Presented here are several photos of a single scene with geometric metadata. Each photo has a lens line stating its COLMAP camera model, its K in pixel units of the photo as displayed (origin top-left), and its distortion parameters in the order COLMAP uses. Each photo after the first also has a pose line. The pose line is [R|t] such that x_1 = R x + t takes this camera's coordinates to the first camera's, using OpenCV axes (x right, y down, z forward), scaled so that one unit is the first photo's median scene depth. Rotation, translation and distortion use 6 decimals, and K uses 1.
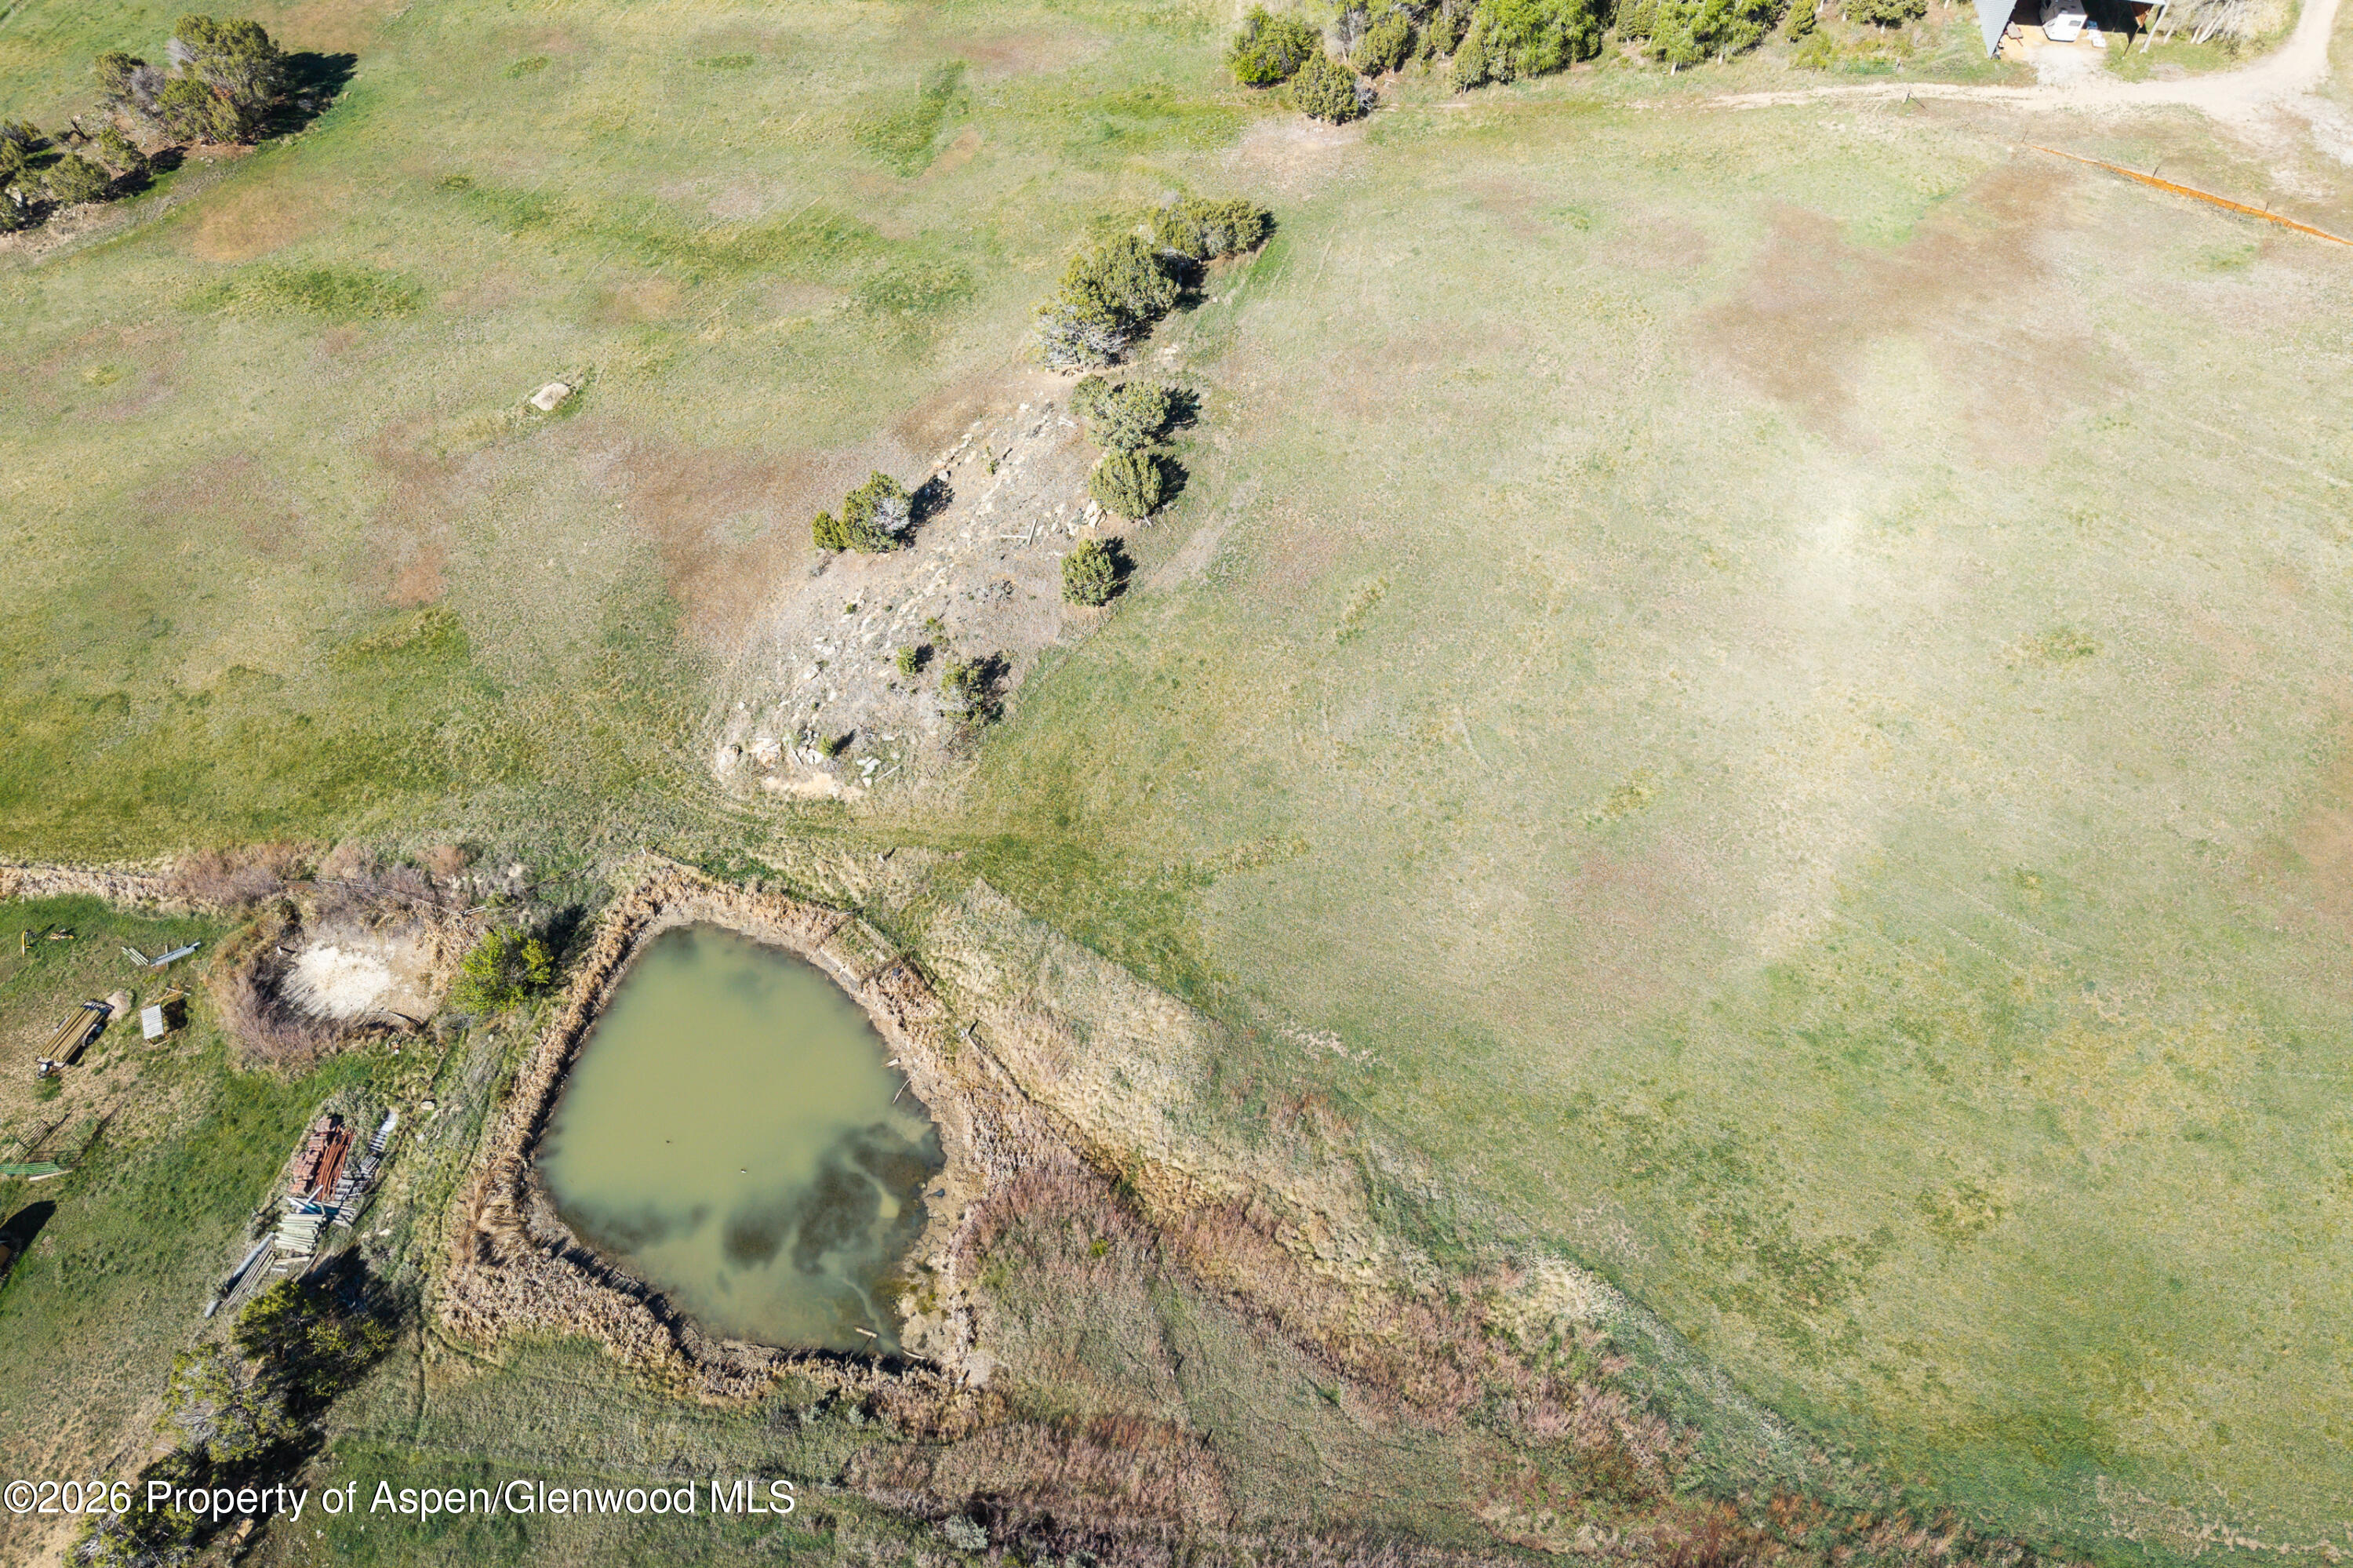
lens RADIAL K [[1564.0, 0, 1164.8], [0, 1564.0, 763.2], [0, 0, 1]] dist [0.013643, -0.009050]
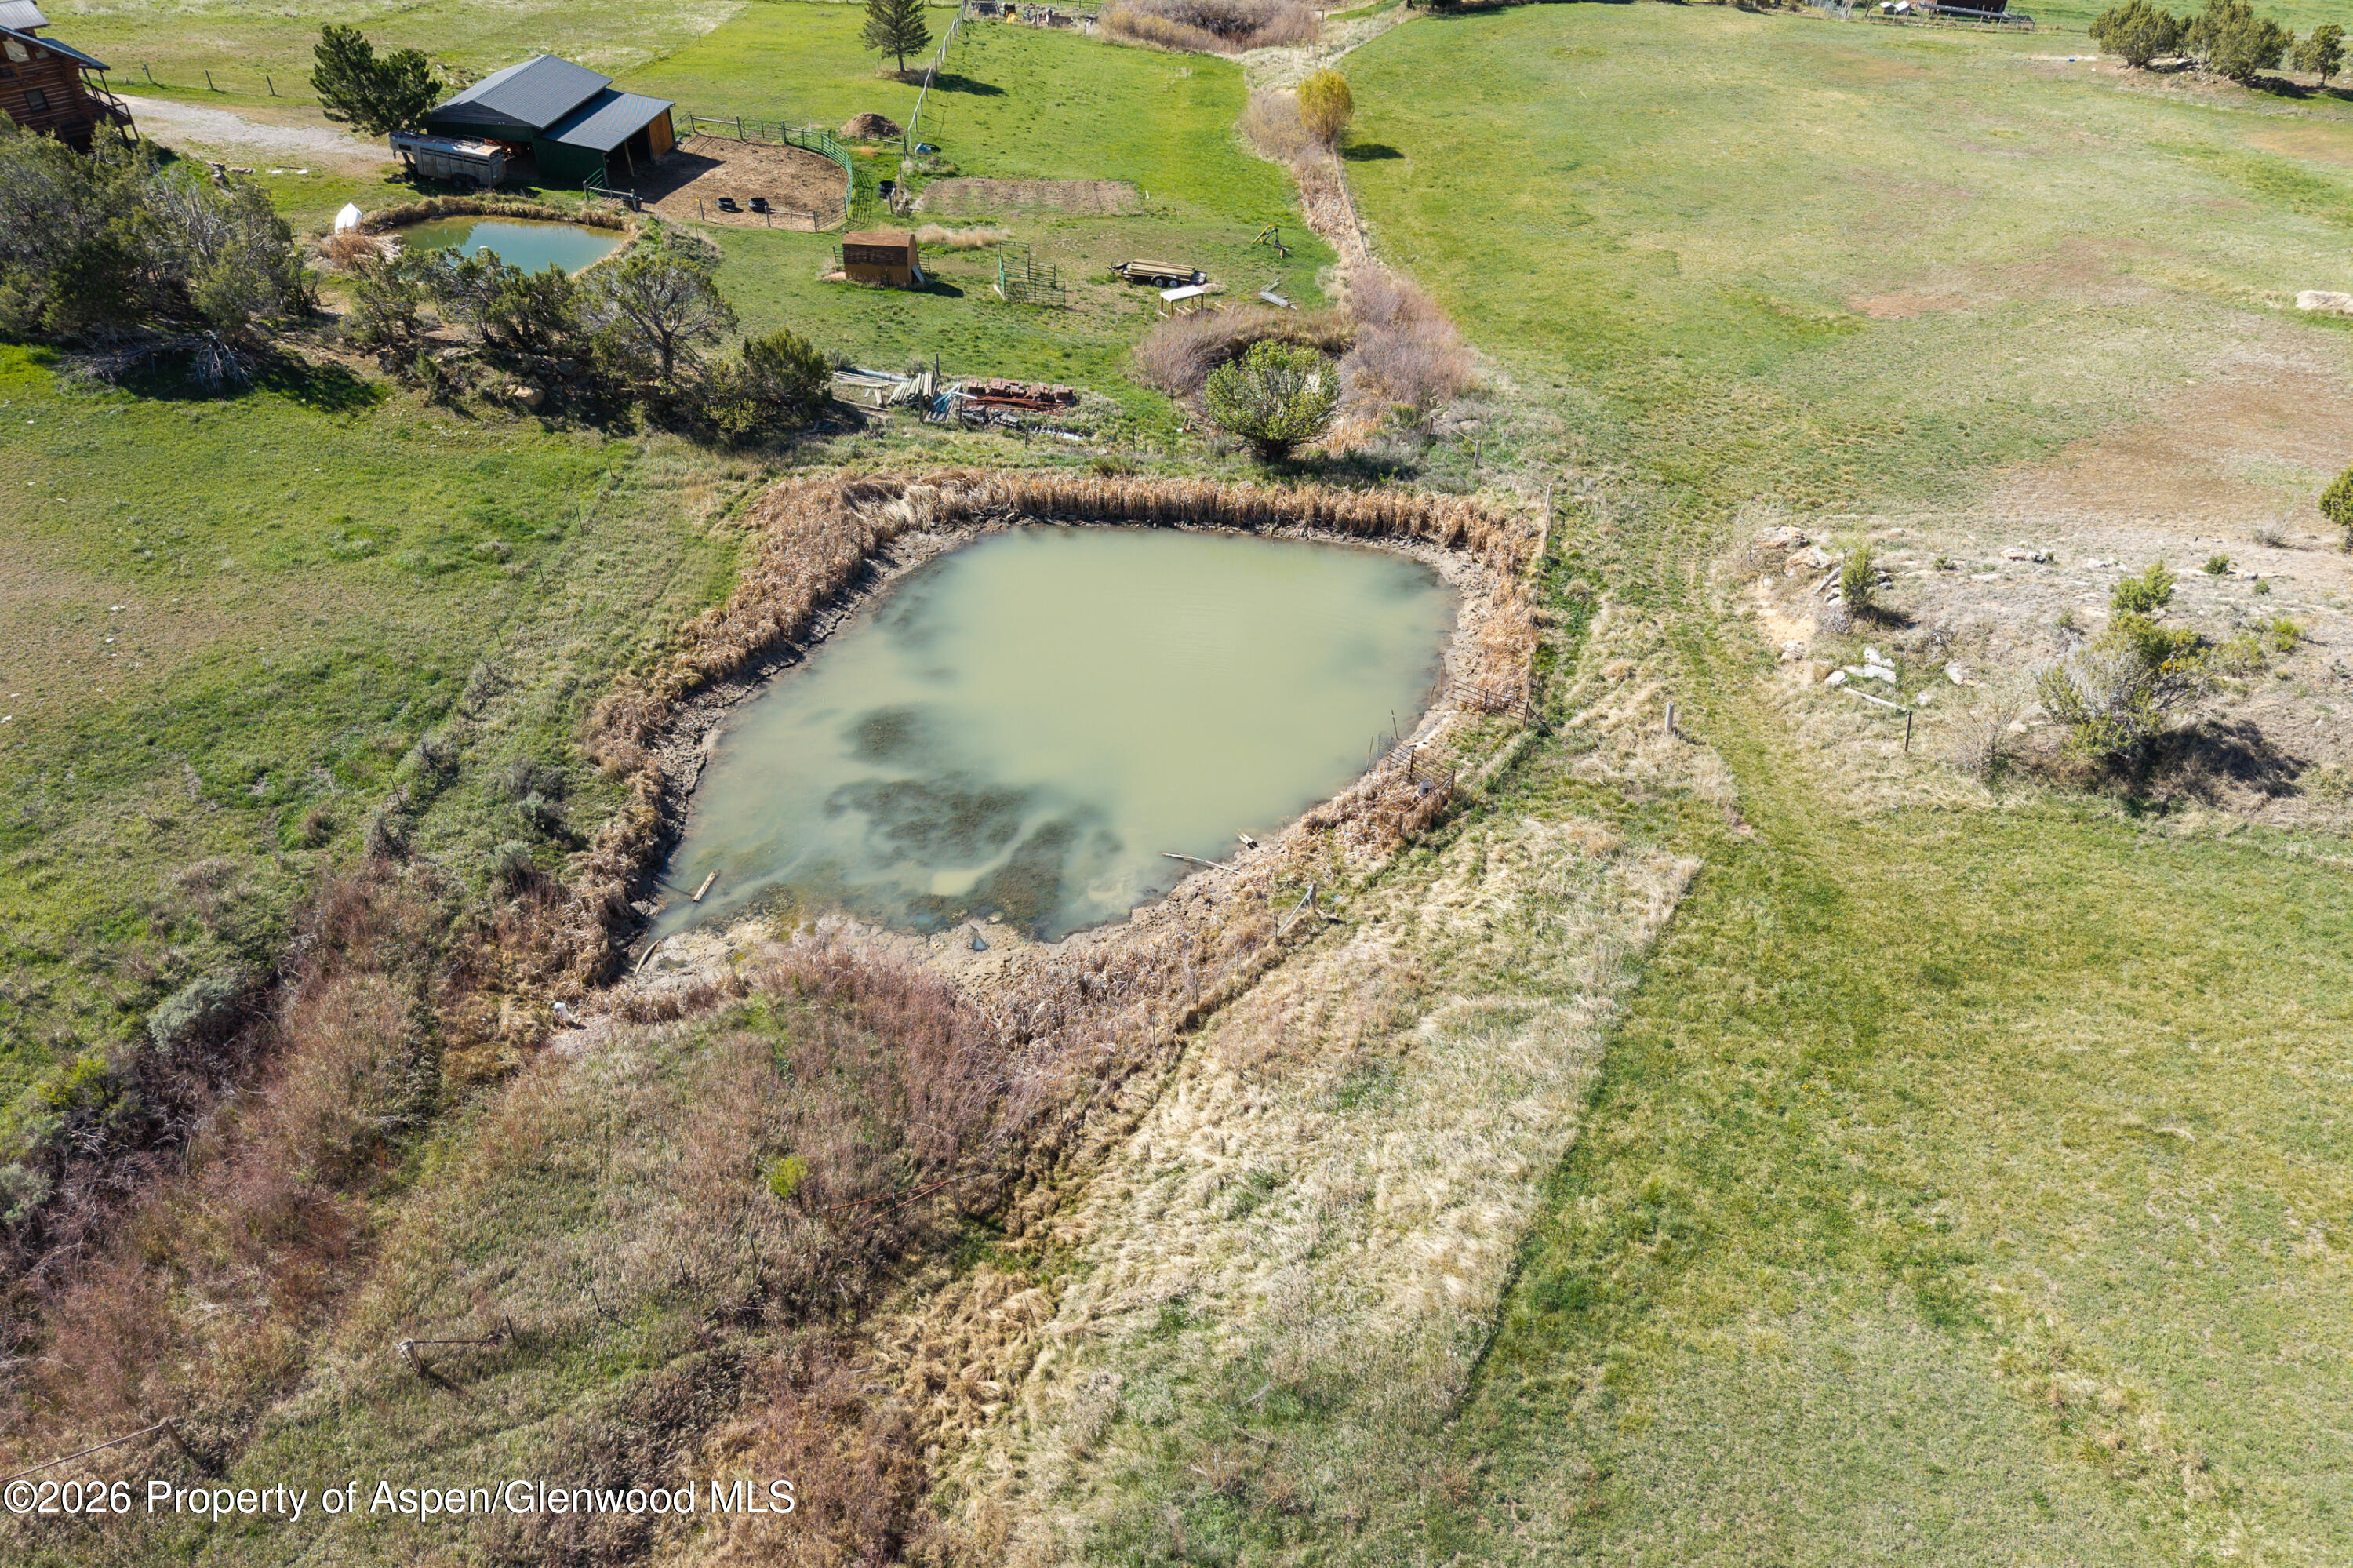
lens RADIAL K [[1564.0, 0, 1187.0], [0, 1564.0, 791.3], [0, 0, 1]] dist [0.013643, -0.009050]
pose [[0.116011, 0.618734, -0.776988, 0.201624], [-0.798641, 0.523195, 0.297388, 0.051107], [0.590520, 0.586034, 0.554843, 0.709365]]
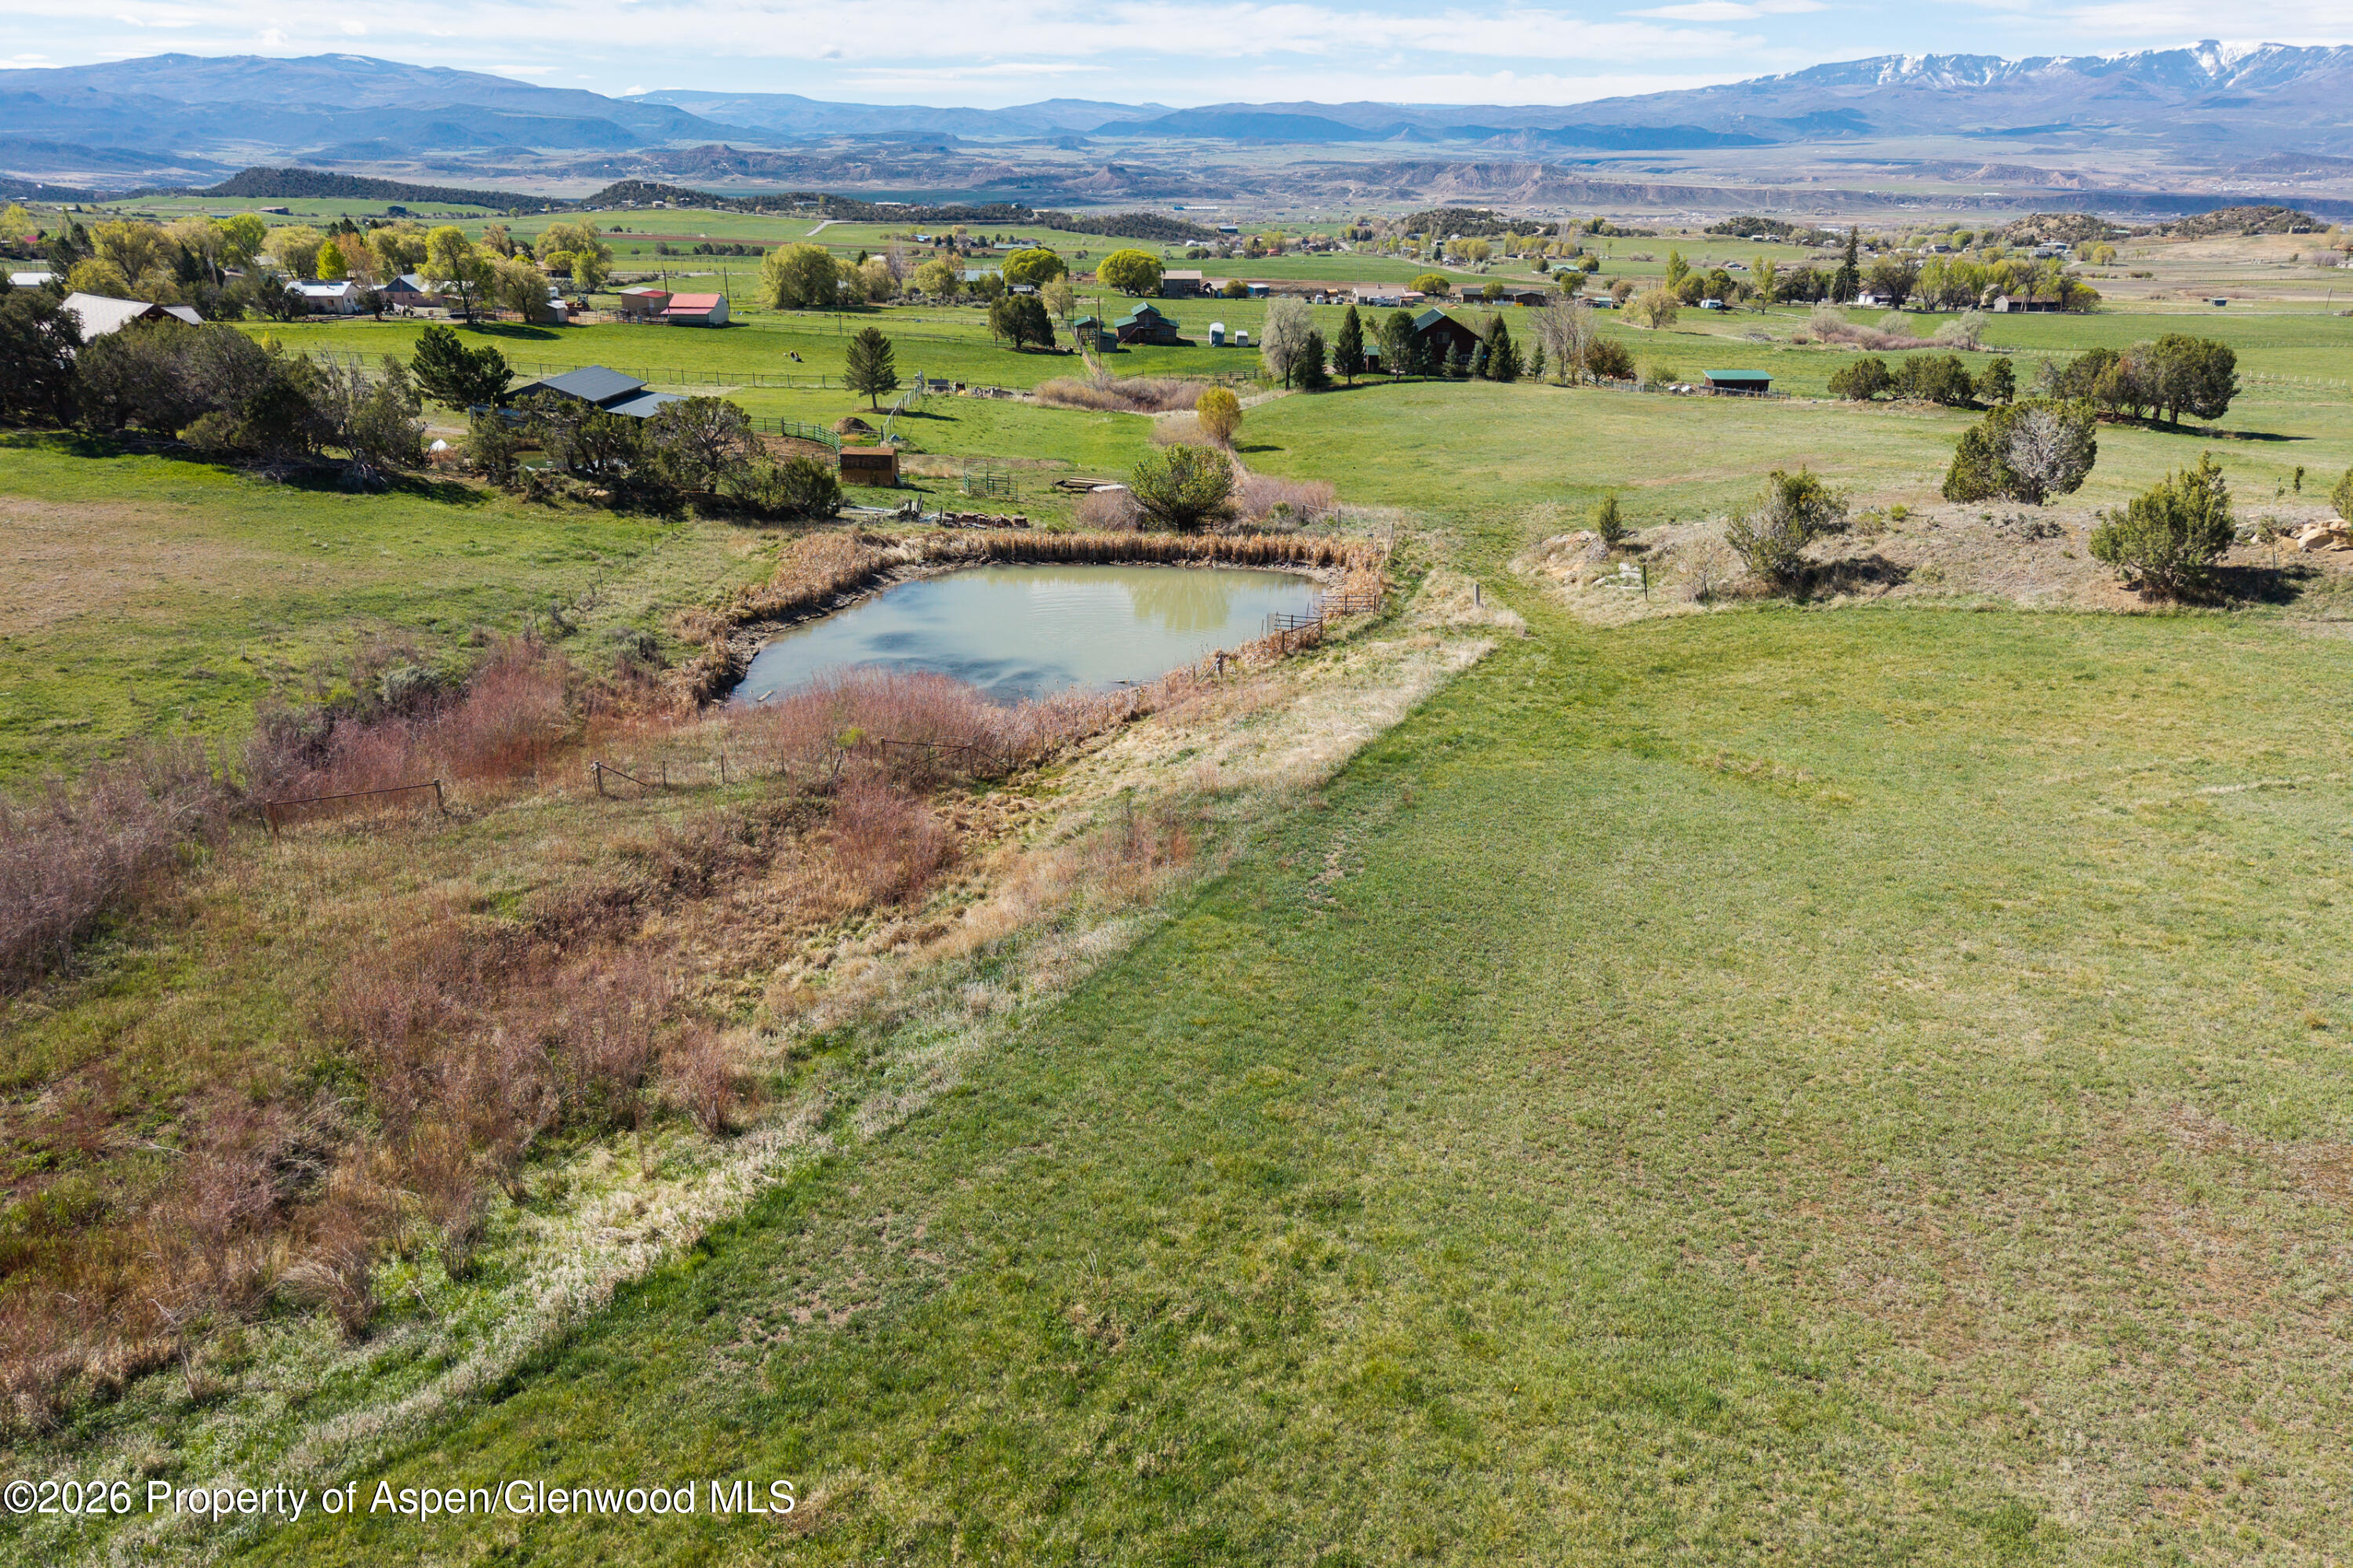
lens RADIAL K [[1564.0, 0, 1185.8], [0, 1564.0, 819.4], [0, 0, 1]] dist [0.013643, -0.009050]
pose [[0.170189, 0.374704, -0.911390, 0.459609], [-0.789412, 0.605415, 0.101497, 0.157905], [0.589801, 0.702188, 0.398831, 0.788026]]
